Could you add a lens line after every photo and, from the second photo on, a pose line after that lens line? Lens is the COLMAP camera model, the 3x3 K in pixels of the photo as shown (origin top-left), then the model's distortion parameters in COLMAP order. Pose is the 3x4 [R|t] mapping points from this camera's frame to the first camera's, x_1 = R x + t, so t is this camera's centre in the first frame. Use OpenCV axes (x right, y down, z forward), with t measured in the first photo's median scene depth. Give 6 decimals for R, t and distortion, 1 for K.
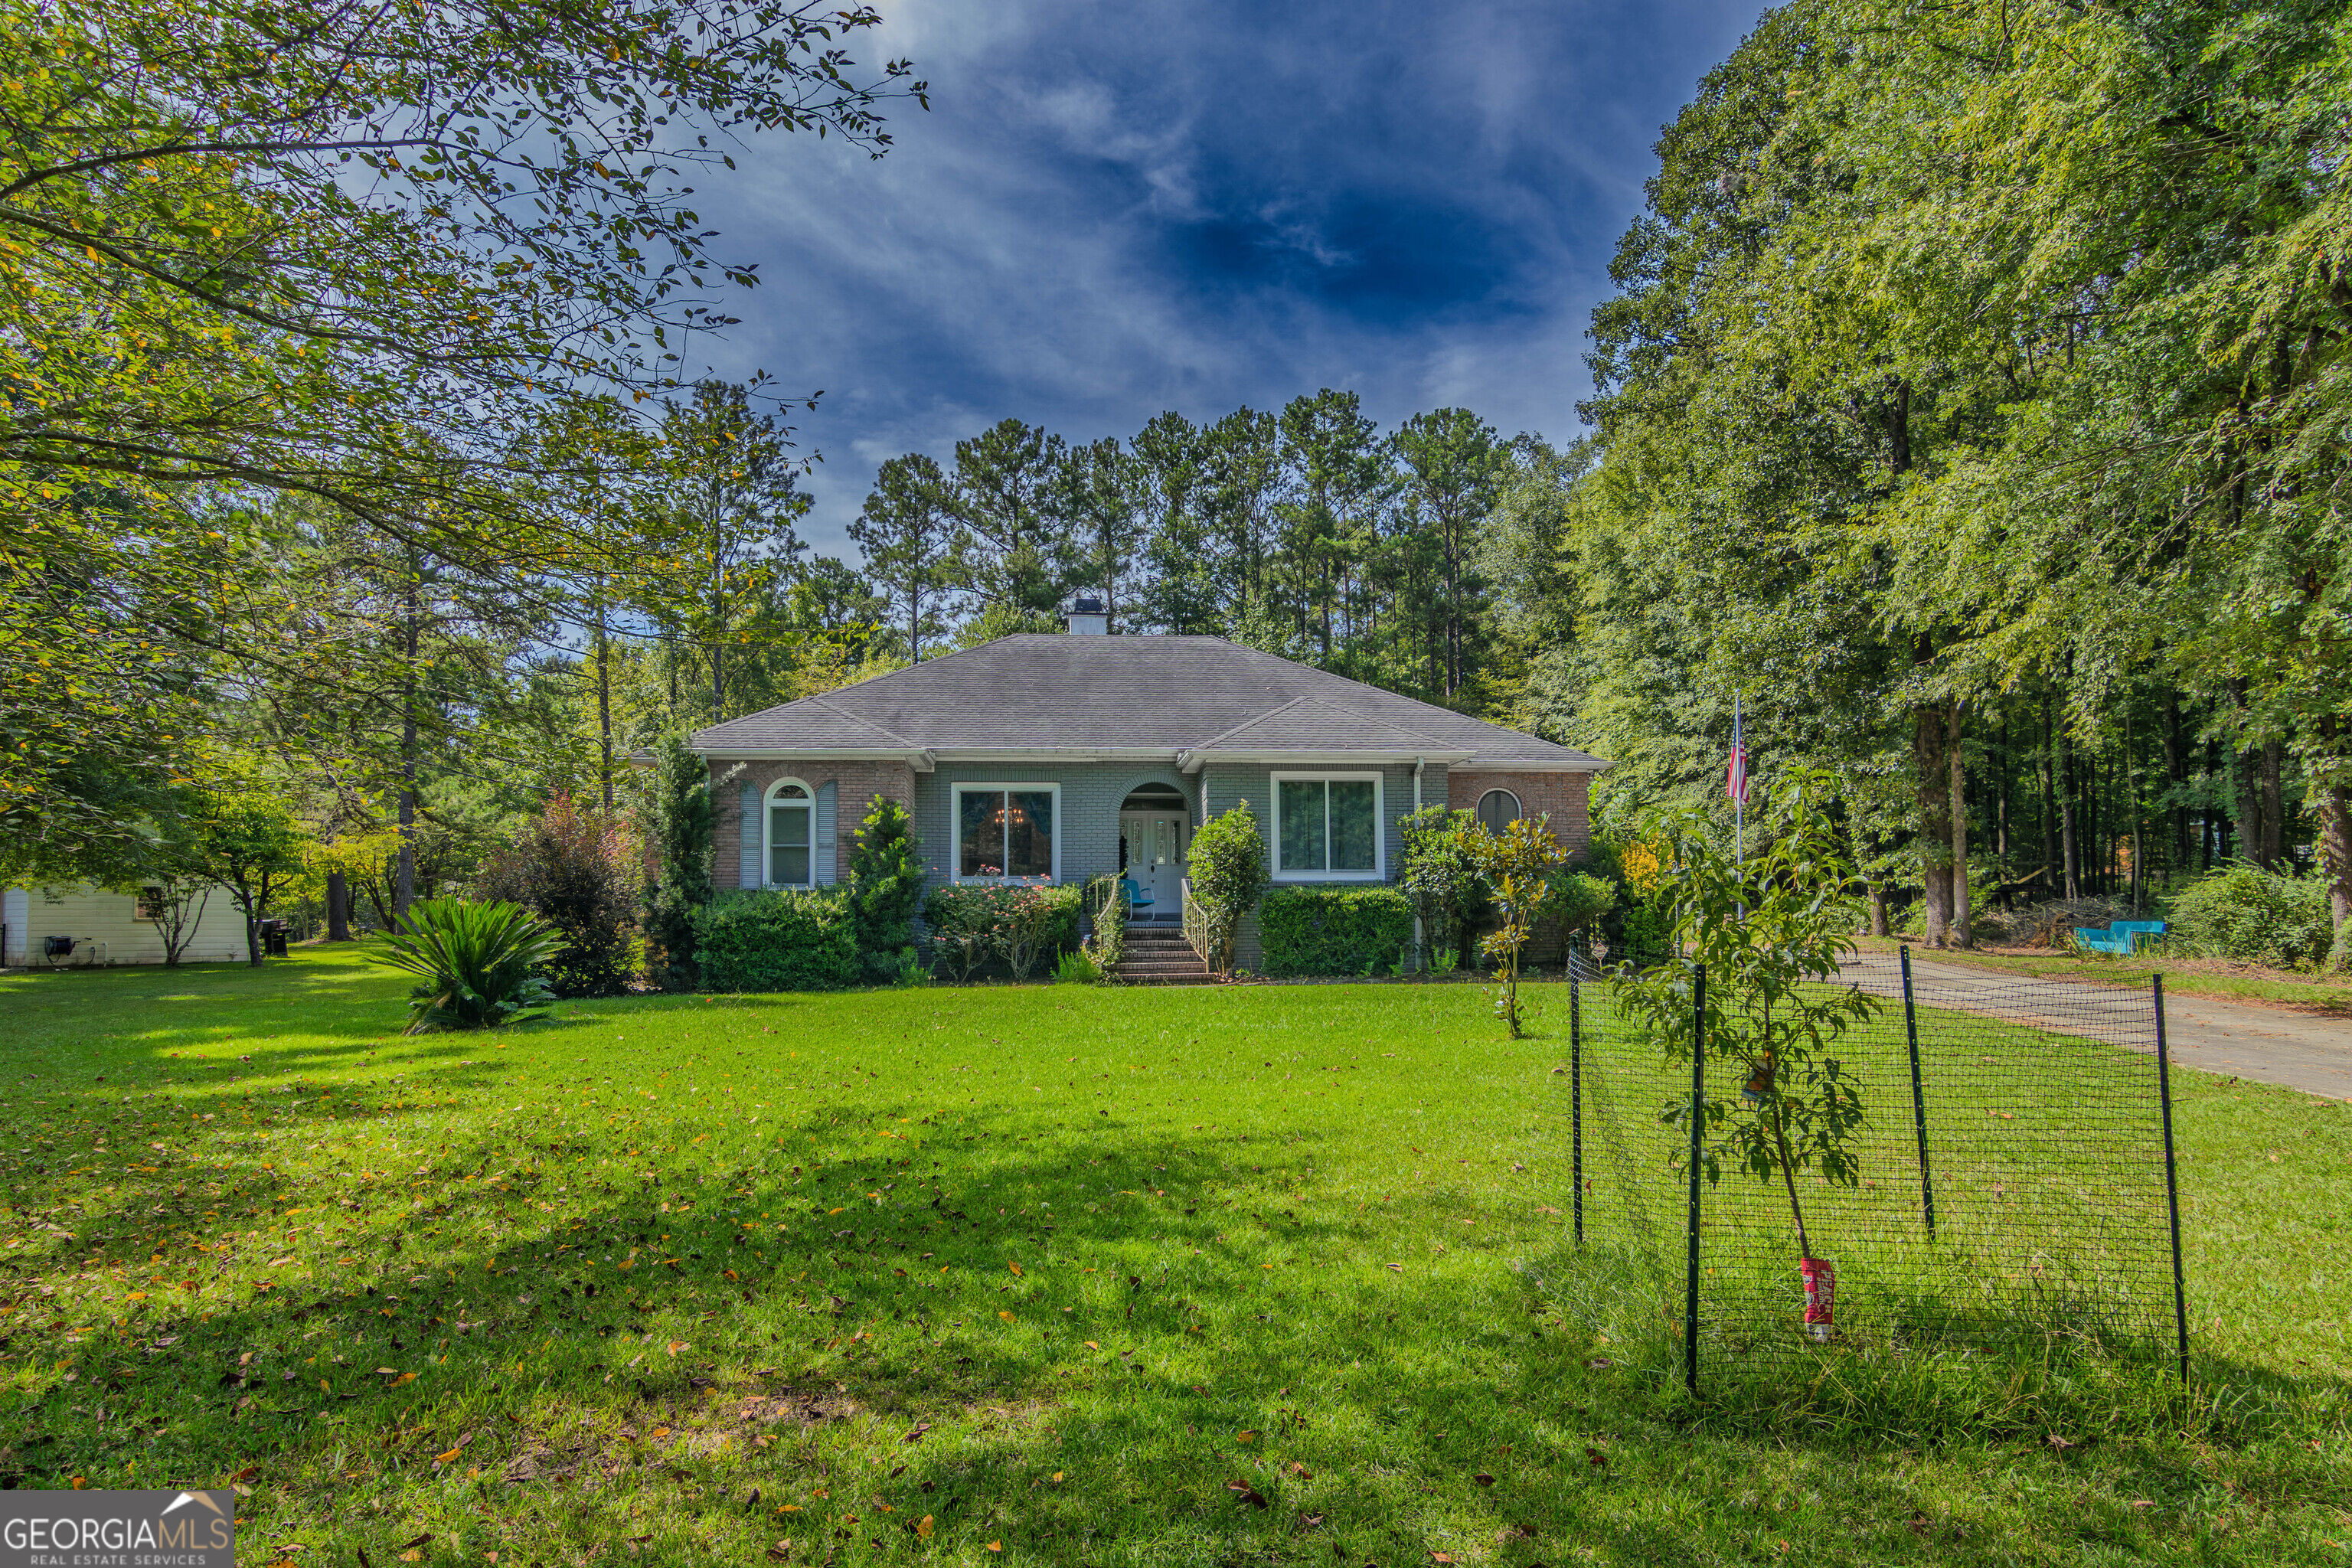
lens RADIAL K [[1333.7, 0, 1156.4], [0, 1333.7, 841.9], [0, 0, 1]] dist [-0.001853, 0.000097]
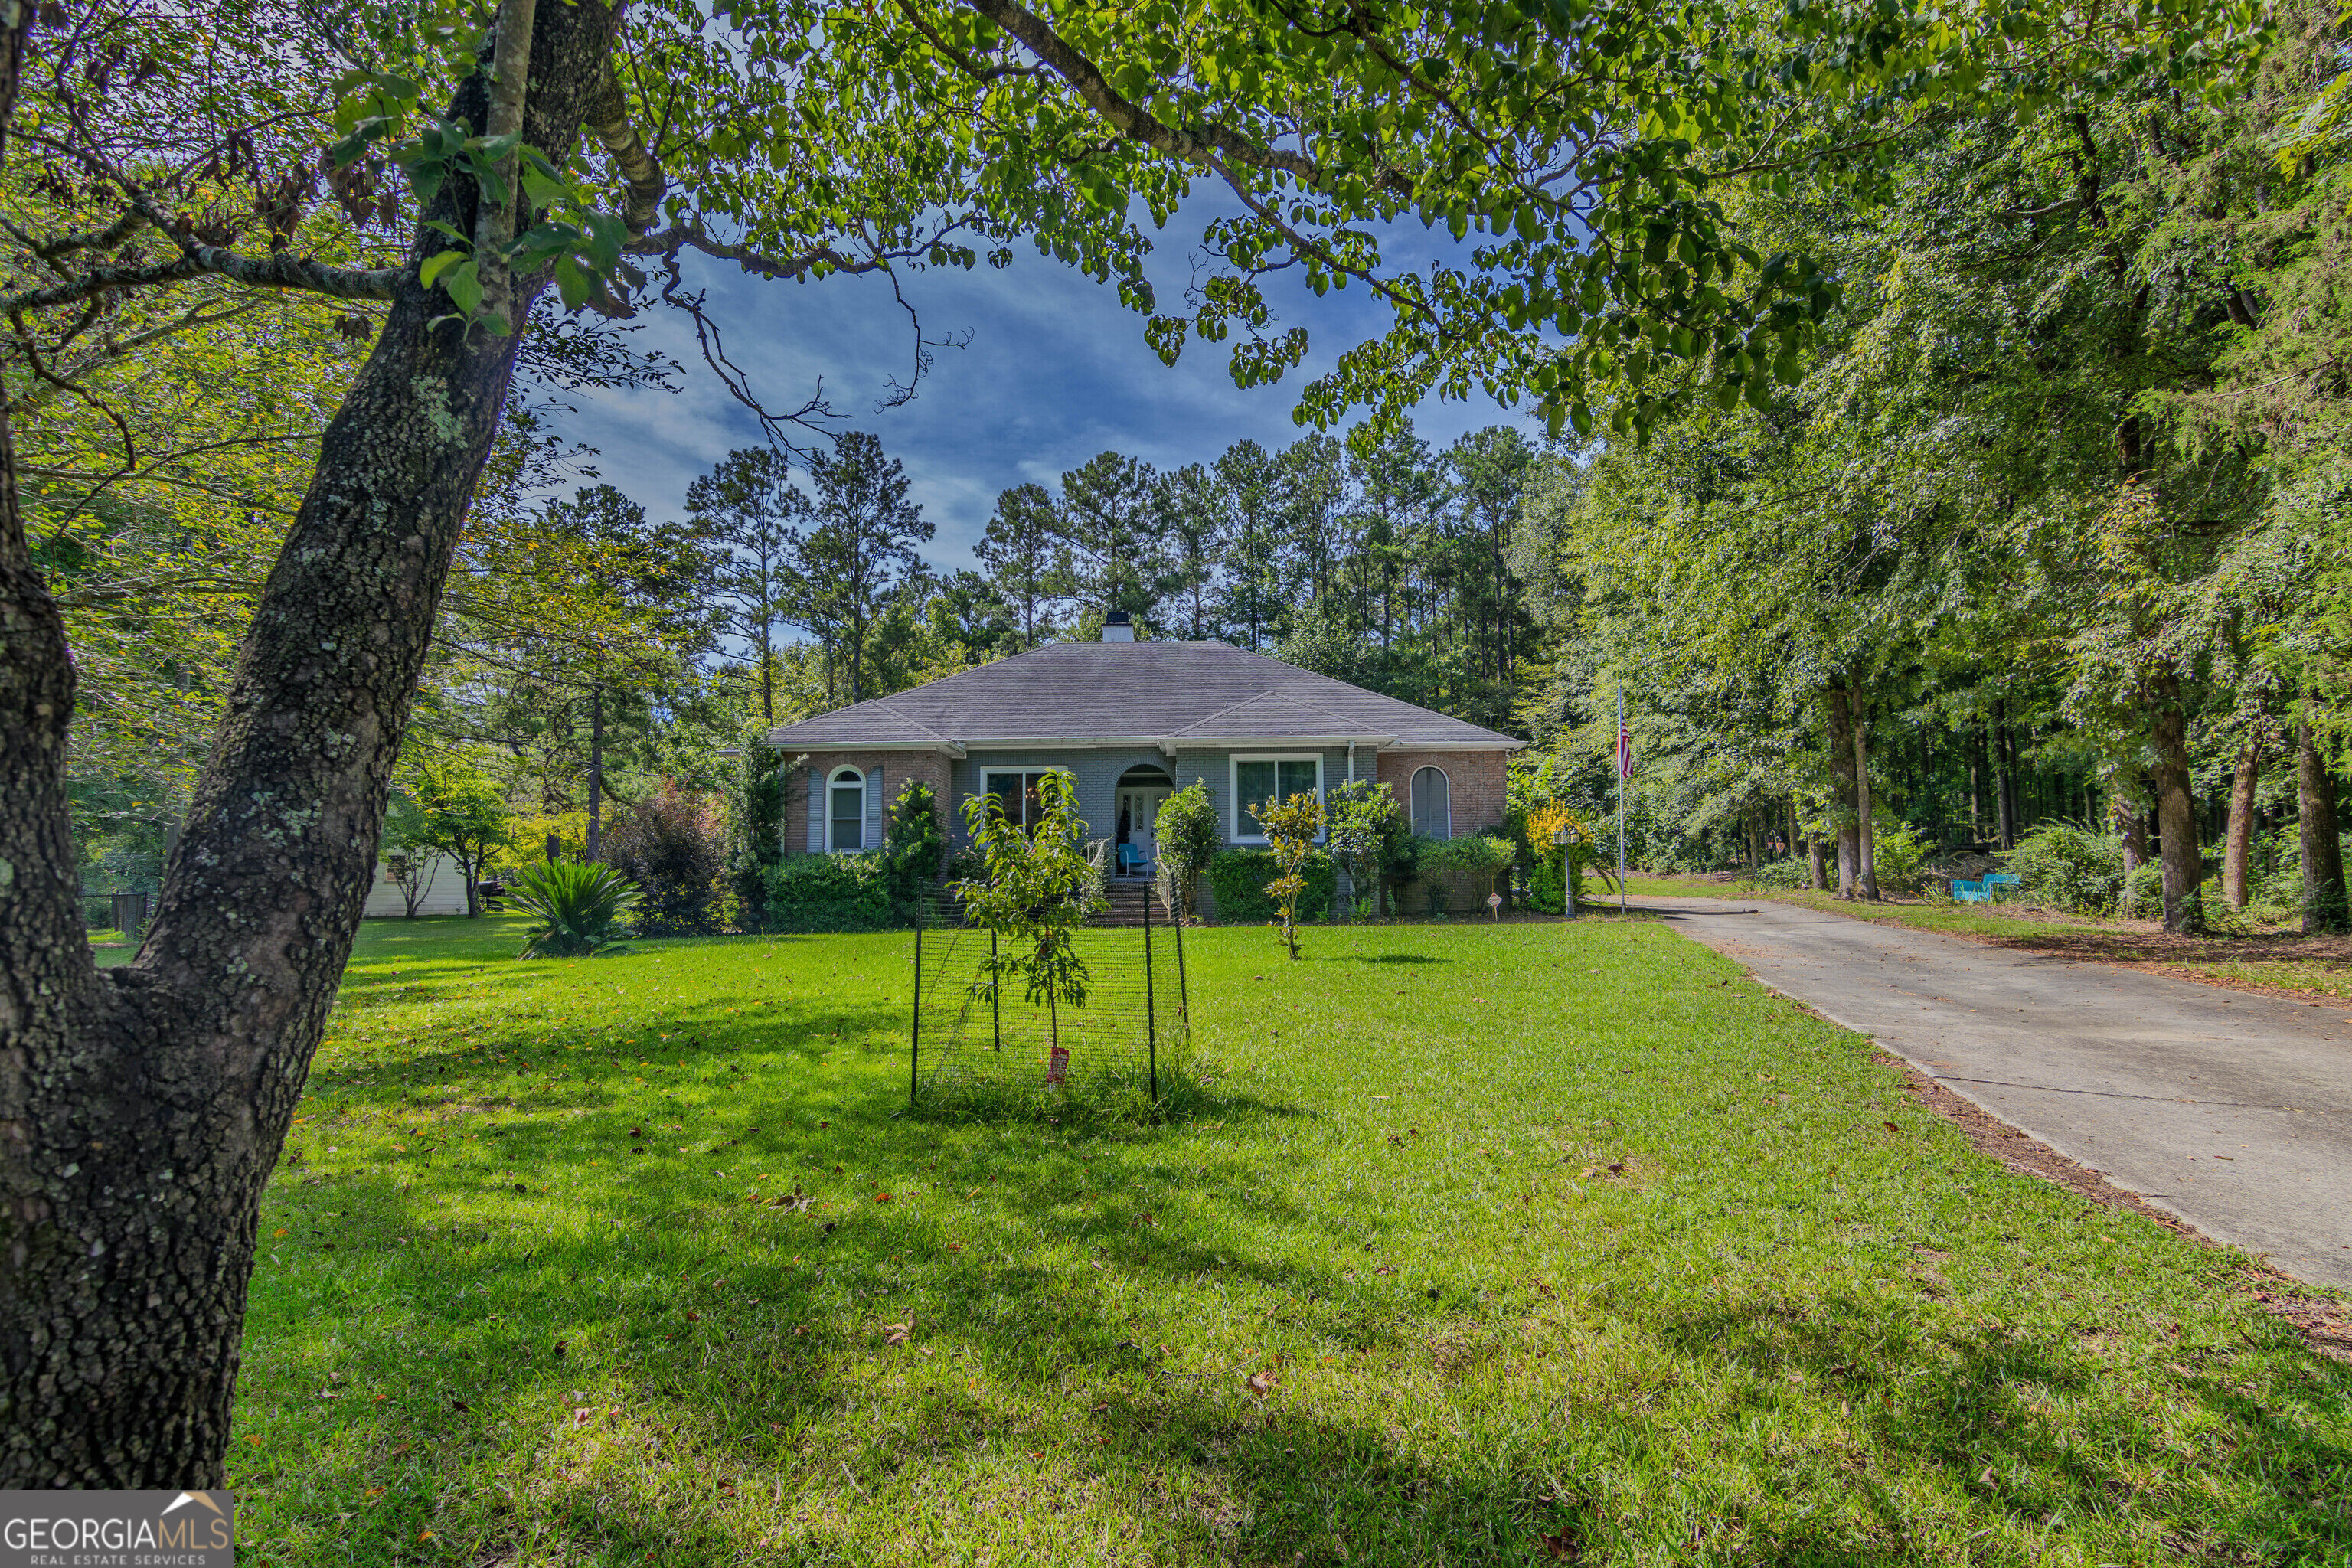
lens RADIAL K [[1199.2, 0, 1176.0], [0, 1199.2, 784.0], [0, 0, 1]] dist [0.000171, -0.000048]
pose [[0.995296, -0.012001, -0.096138, 0.075641], [0.009724, 0.999662, -0.024122, 0.000314], [0.096395, 0.023074, 0.995076, -0.053574]]
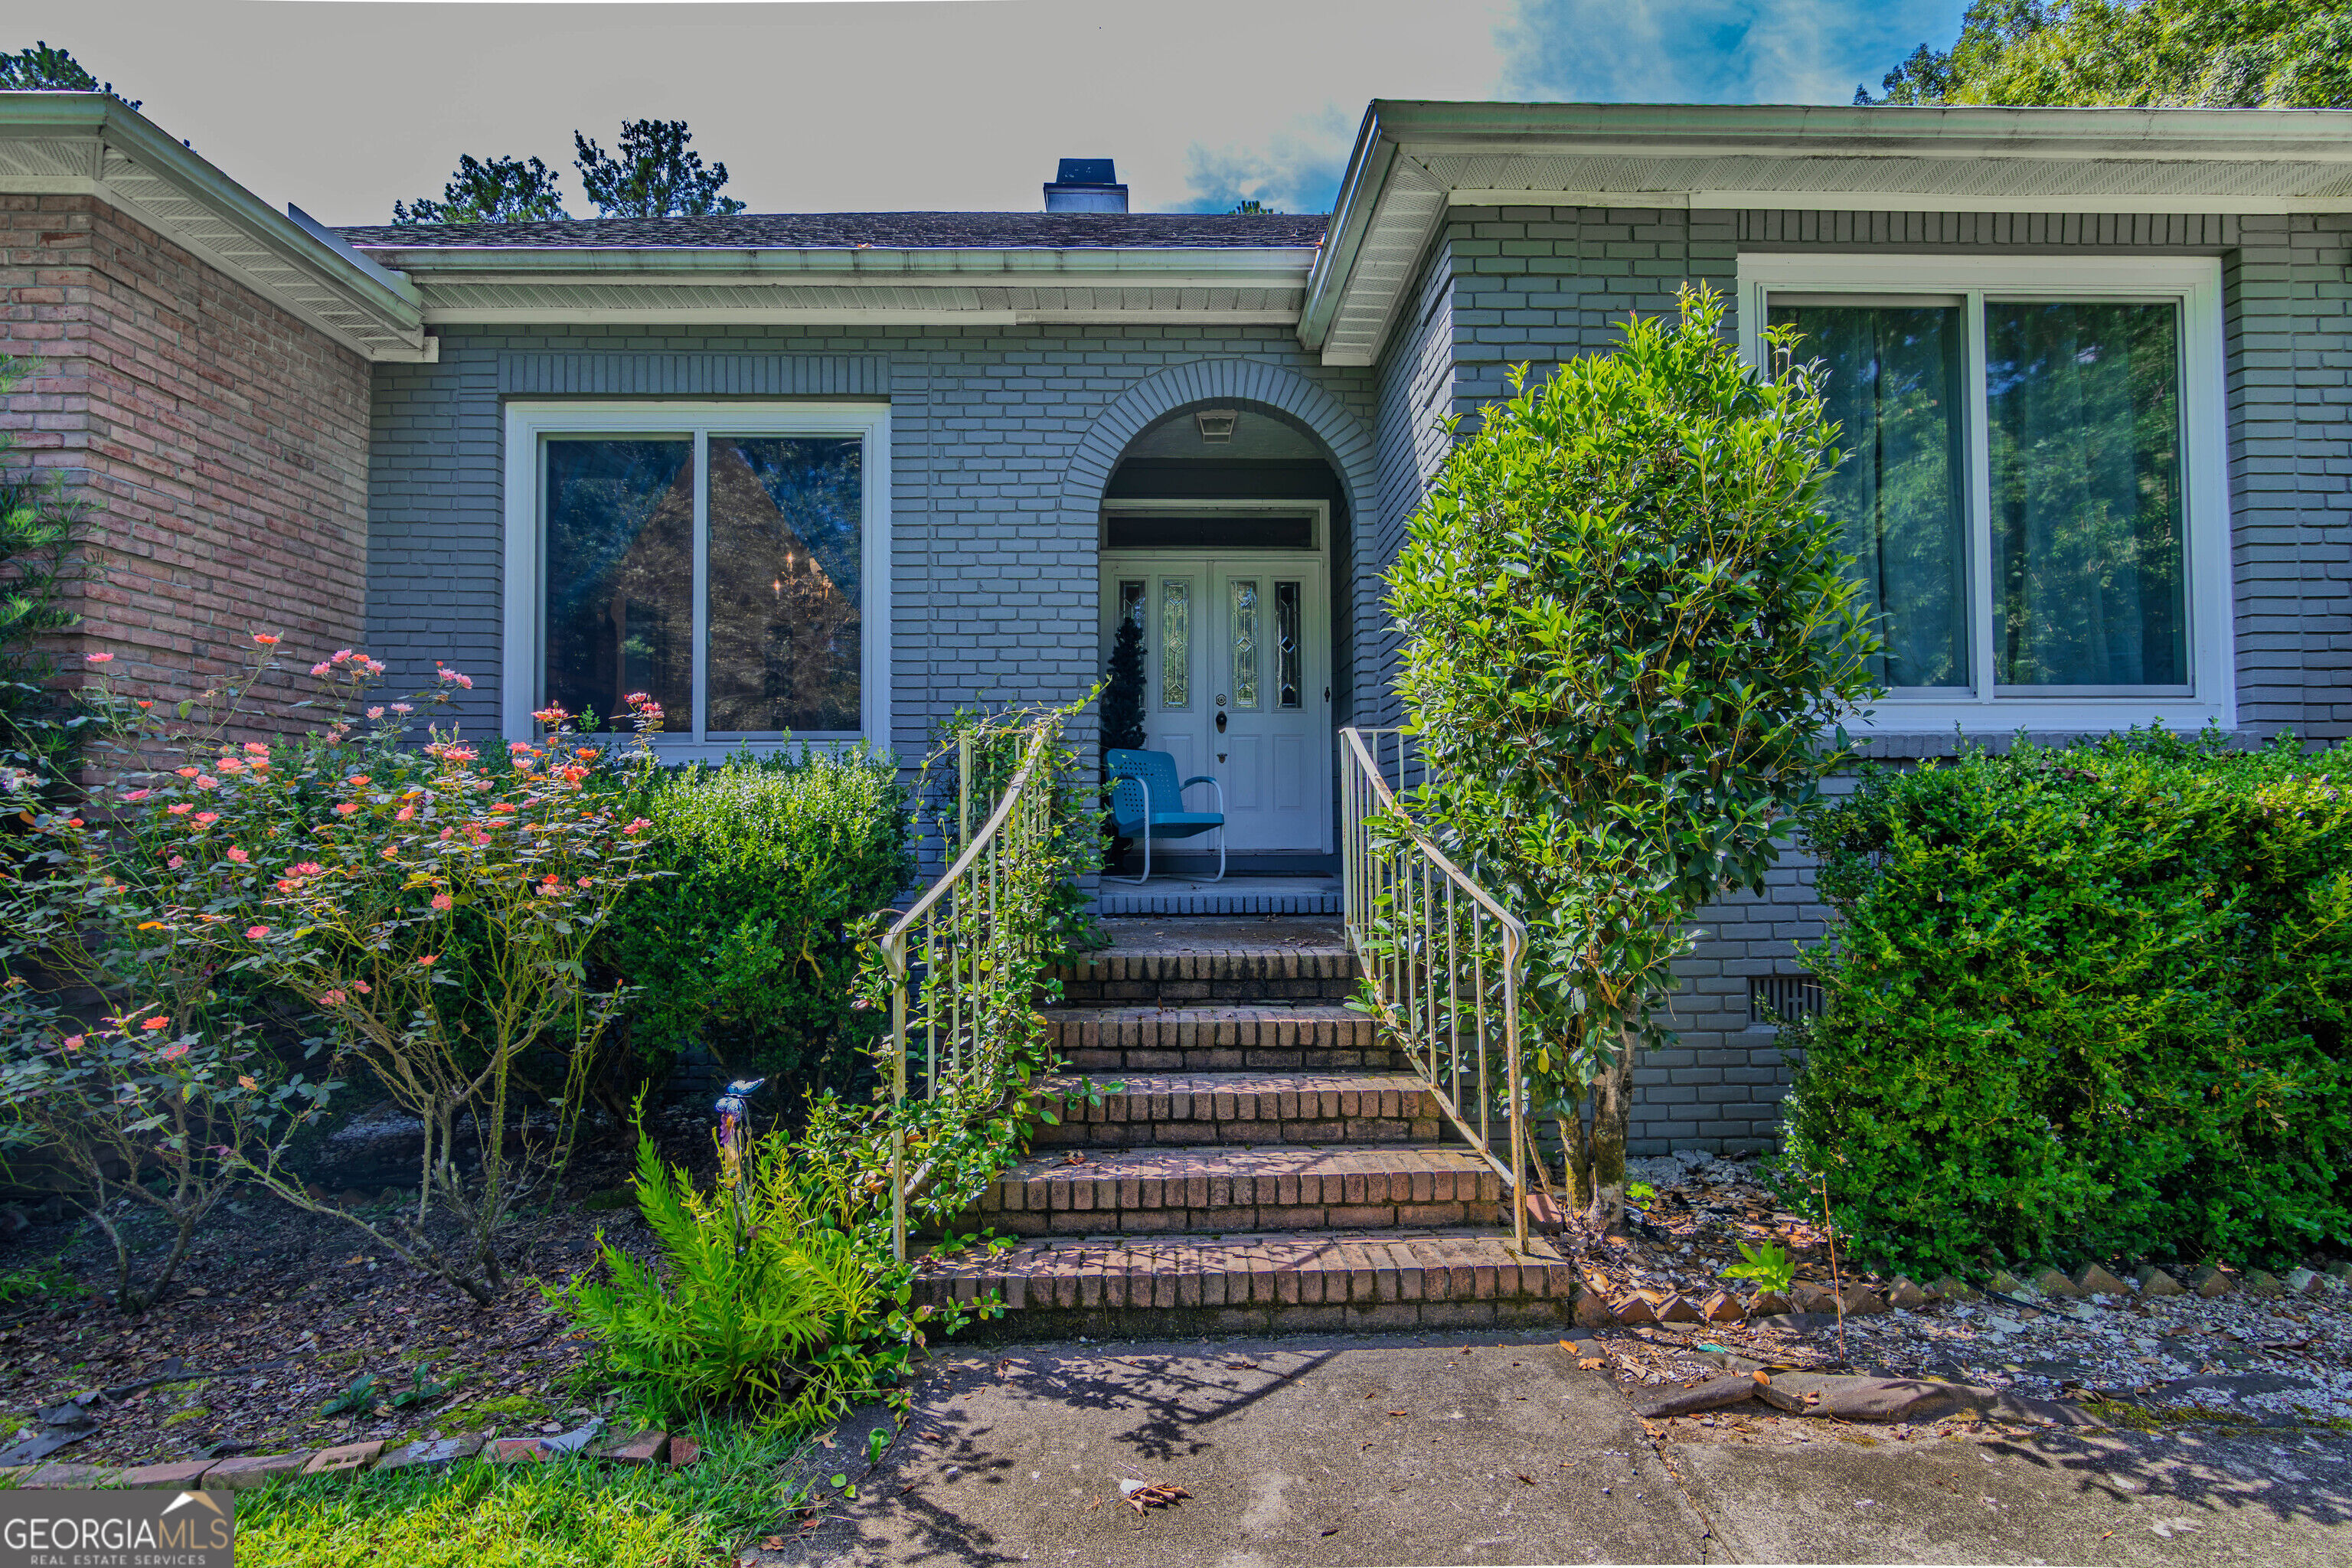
lens RADIAL K [[1199.2, 0, 1176.0], [0, 1199.2, 784.0], [0, 0, 1]] dist [0.000171, -0.000048]
pose [[0.998785, -0.001219, -0.049258, 0.000709], [0.002795, 0.999486, 0.031950, 0.016206], [0.049194, -0.032049, 0.998275, 0.419042]]
